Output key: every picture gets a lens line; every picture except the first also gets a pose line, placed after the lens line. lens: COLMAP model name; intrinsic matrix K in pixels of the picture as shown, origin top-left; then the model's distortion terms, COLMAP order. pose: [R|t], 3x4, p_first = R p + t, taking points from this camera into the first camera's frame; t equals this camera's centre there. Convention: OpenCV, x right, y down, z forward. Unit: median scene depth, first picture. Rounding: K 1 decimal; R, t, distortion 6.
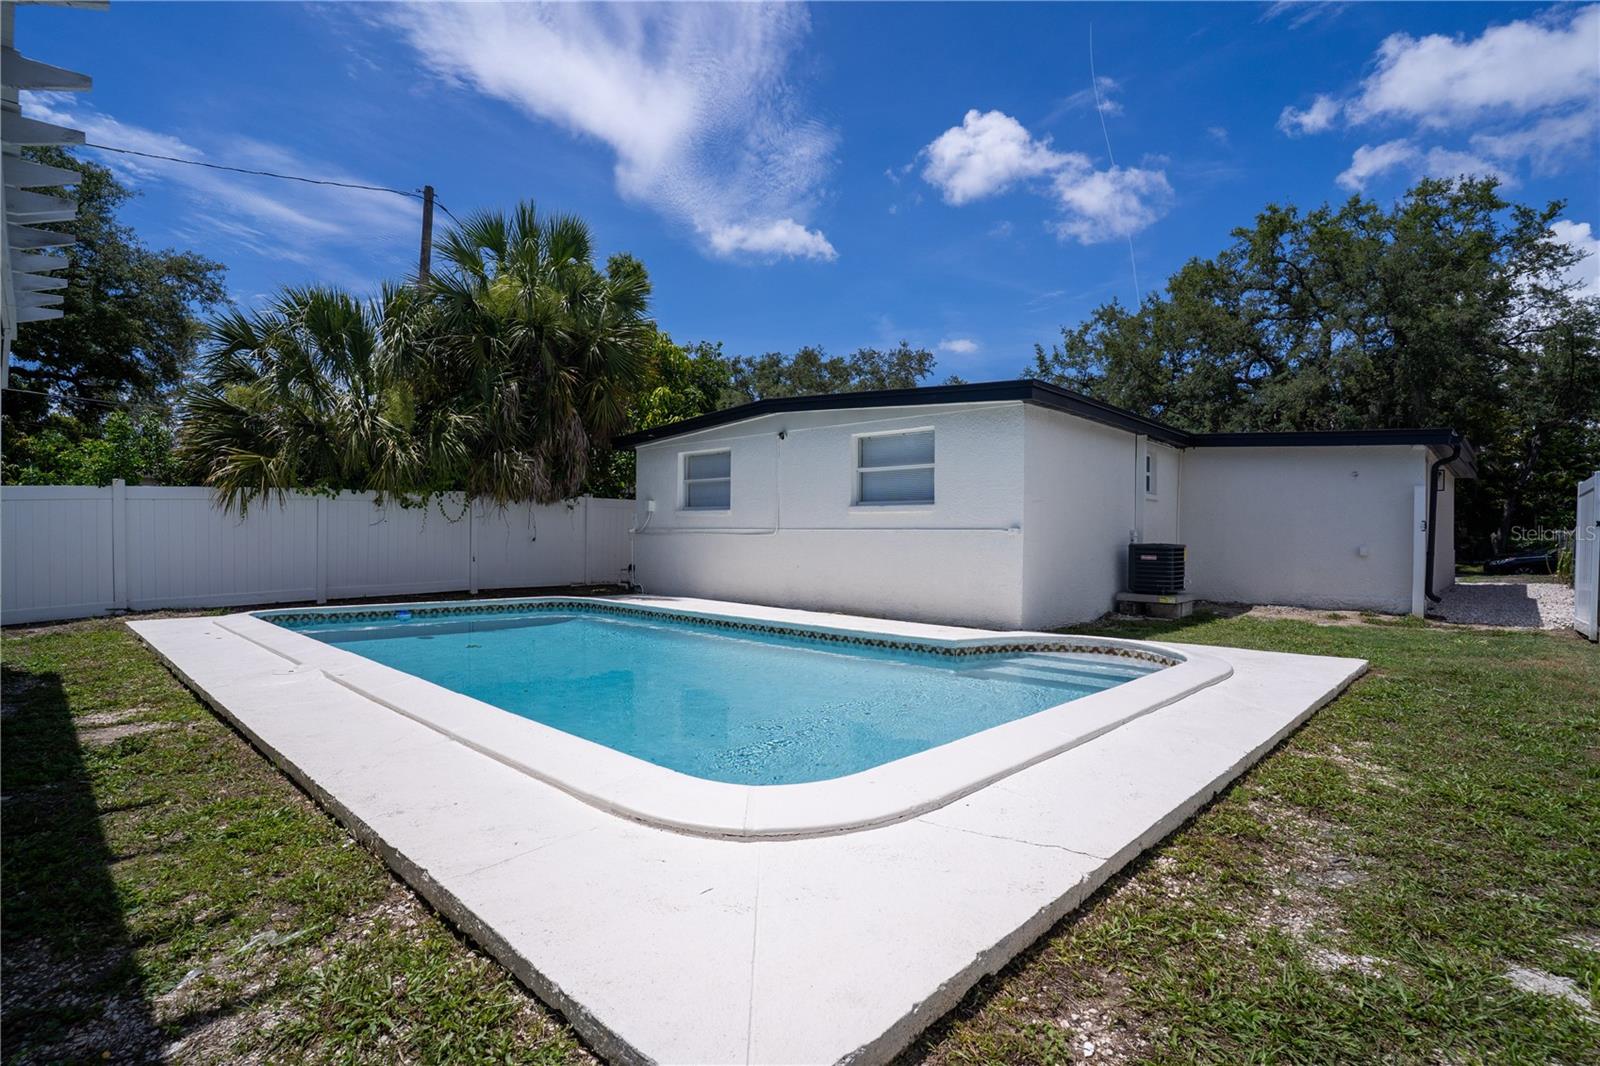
lens RADIAL K [[795.5, 0, 800.0], [0, 795.5, 533.0], [0, 0, 1]] dist [-0.027393, 0.016041]
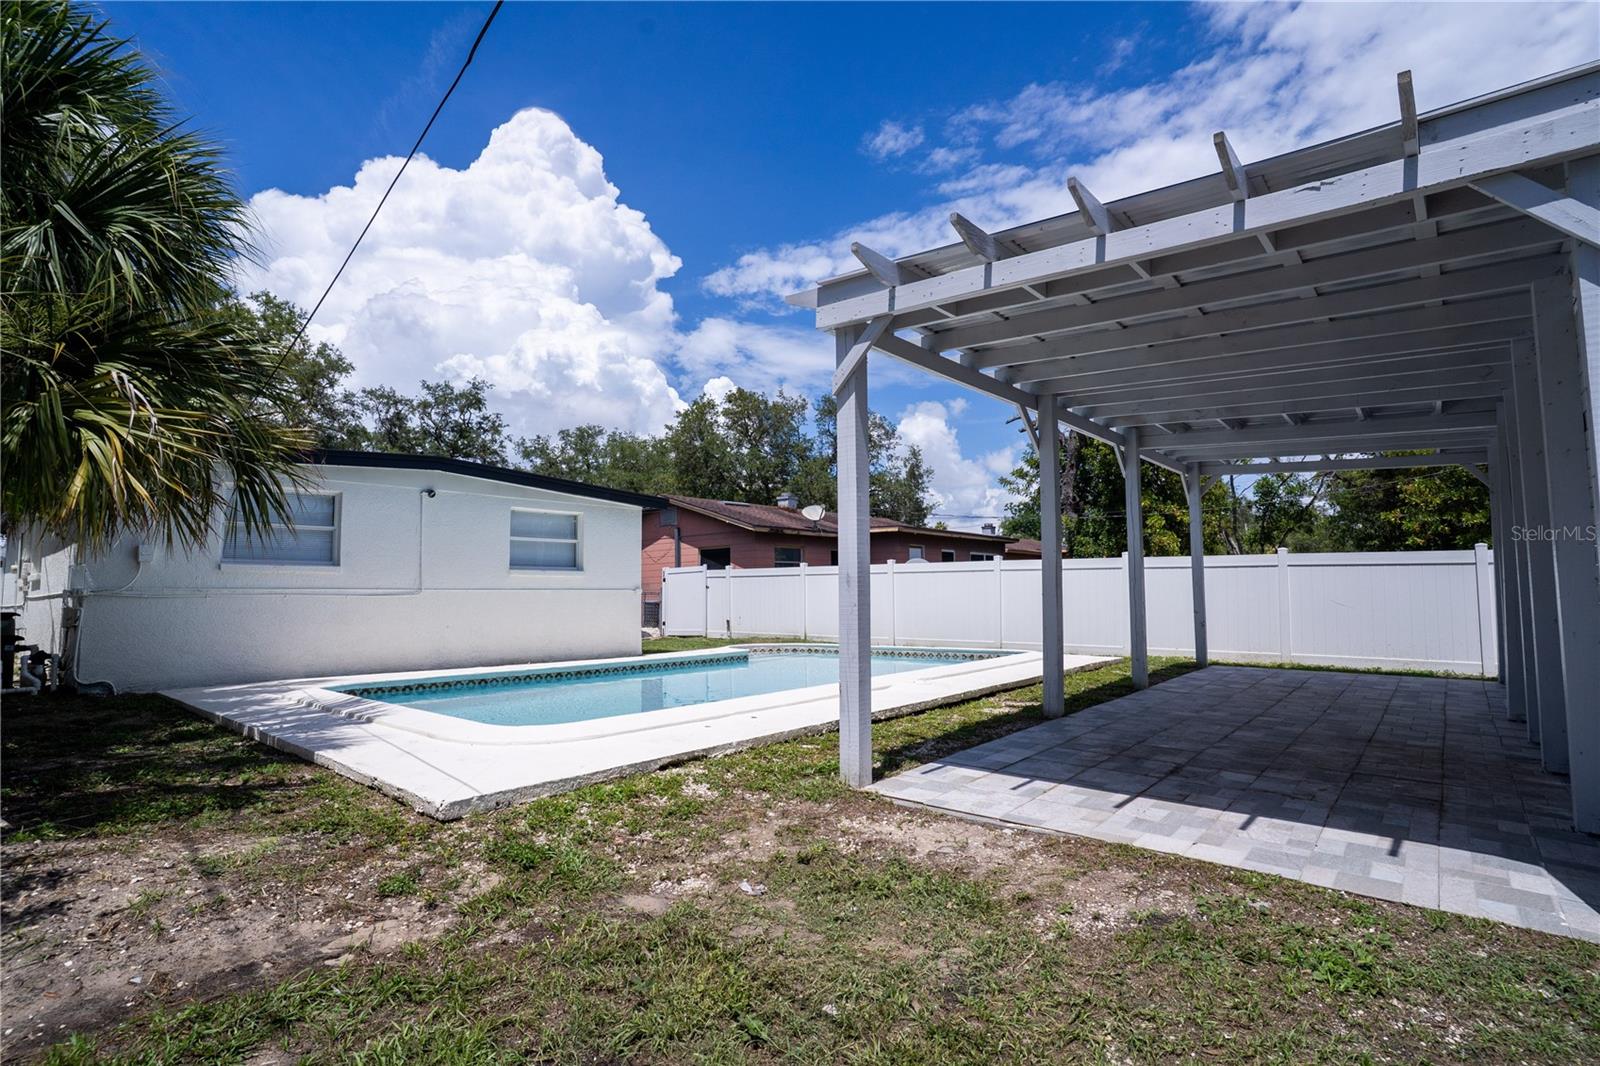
lens RADIAL K [[814.7, 0, 800.0], [0, 814.7, 533.0], [0, 0, 1]] dist [-0.002446, 0.008858]
pose [[-0.064101, 0.067415, 0.995664, -0.509202], [0.015618, 0.997661, -0.066545, -0.001178], [-0.997821, 0.011284, -0.065004, 0.306011]]
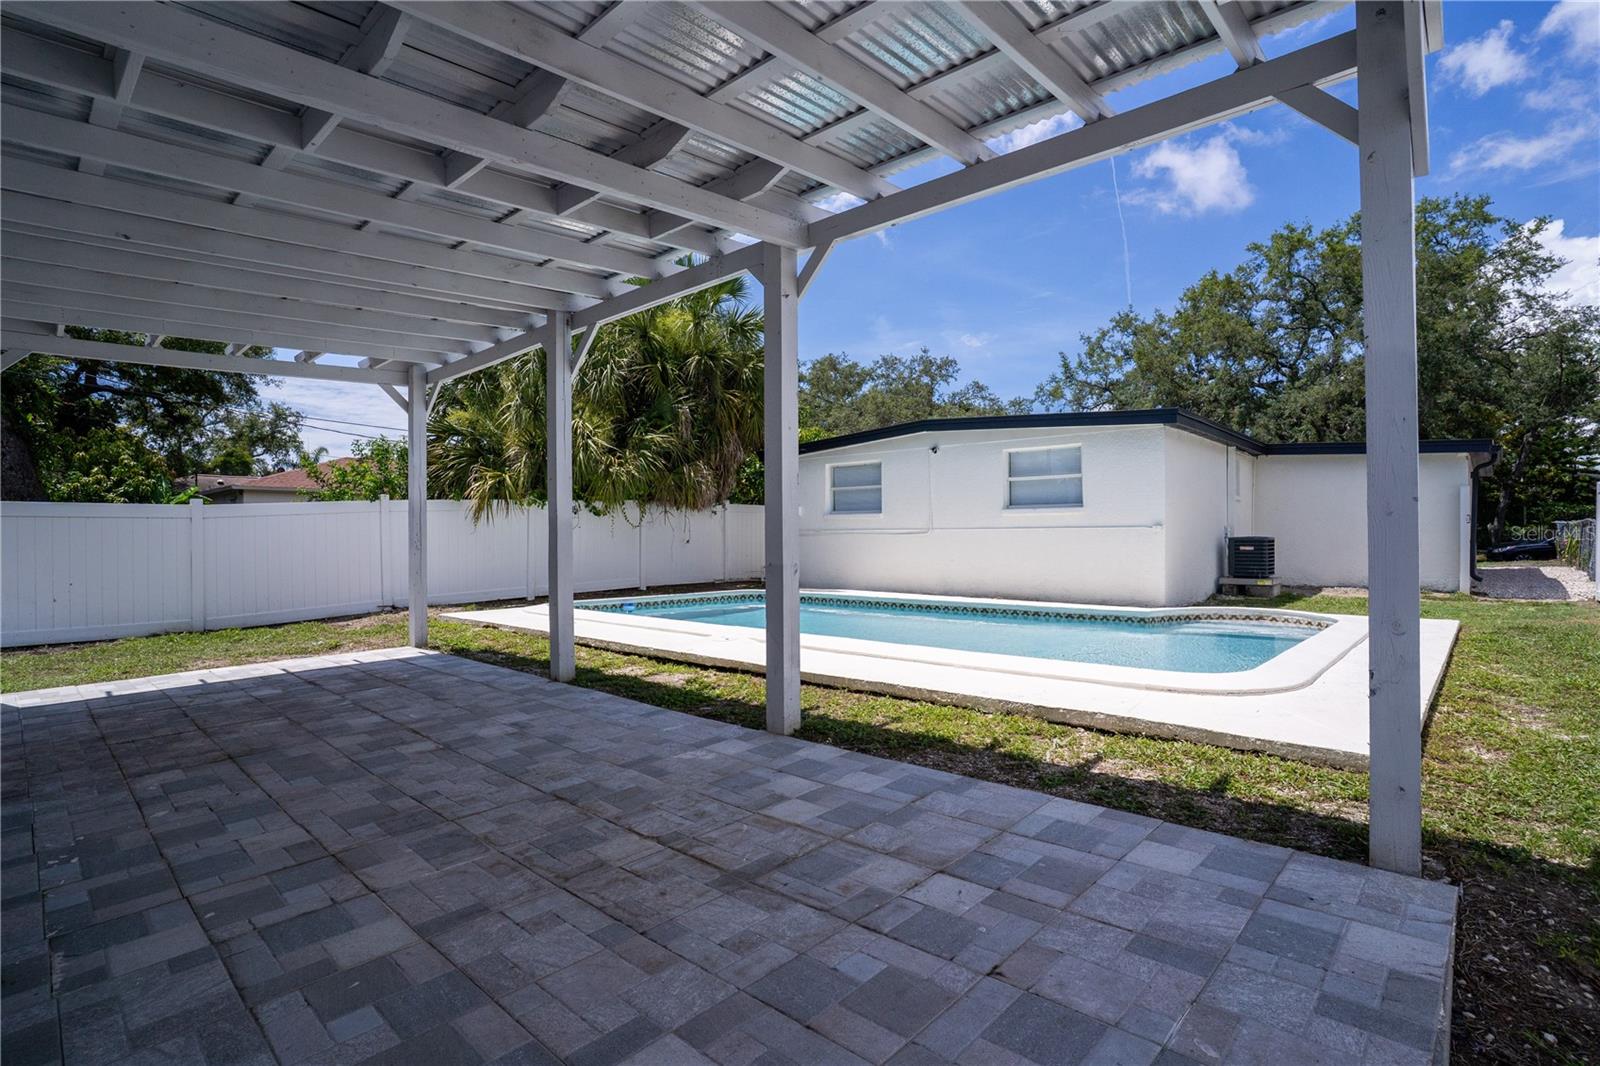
lens RADIAL K [[814.7, 0, 800.0], [0, 814.7, 533.0], [0, 0, 1]] dist [-0.002446, 0.008858]
pose [[0.998987, -0.015043, 0.042401, -0.136705], [0.015052, 0.999887, 0.000100, -0.001220], [-0.042398, 0.000538, 0.999101, -0.101234]]
